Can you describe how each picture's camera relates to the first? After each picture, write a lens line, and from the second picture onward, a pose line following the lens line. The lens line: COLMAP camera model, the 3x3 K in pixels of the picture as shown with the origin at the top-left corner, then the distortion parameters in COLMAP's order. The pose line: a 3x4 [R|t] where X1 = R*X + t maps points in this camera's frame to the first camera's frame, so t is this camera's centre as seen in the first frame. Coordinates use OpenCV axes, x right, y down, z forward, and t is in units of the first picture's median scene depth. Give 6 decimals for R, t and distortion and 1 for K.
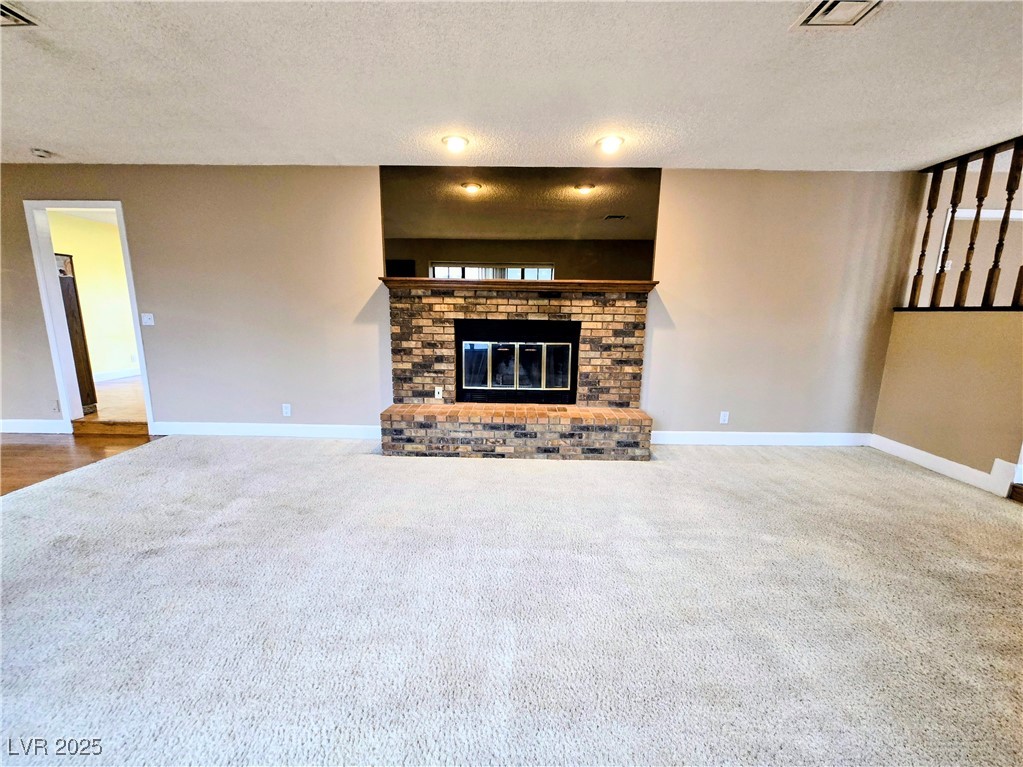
lens RADIAL K [[426.1, 0, 509.5], [0, 426.1, 390.1], [0, 0, 1]] dist [0.000761, 0.000380]
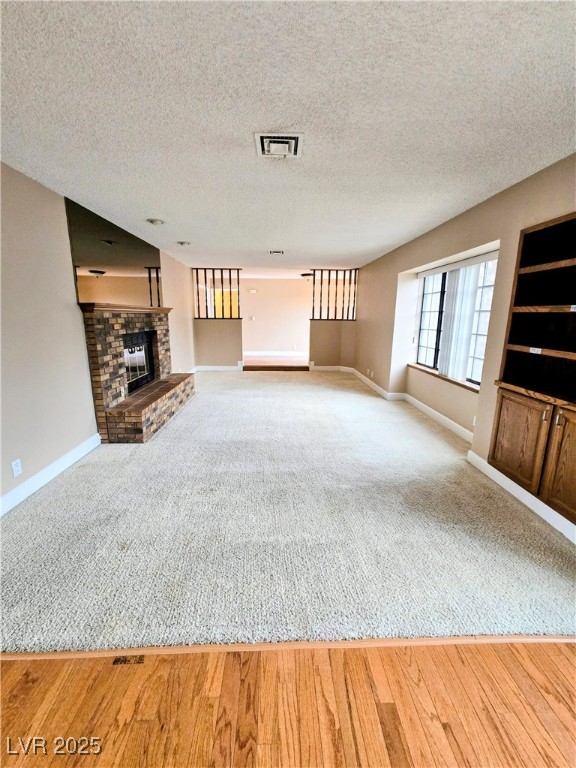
lens RADIAL K [[319.9, 0, 286.8], [0, 319.9, 380.9], [0, 0, 1]] dist [0.000761, 0.000380]
pose [[-0.058362, -0.217482, 0.974318, -1.174900], [0.181510, 0.957402, 0.224579, -0.159458], [-0.981656, 0.189956, -0.016400, 0.537166]]
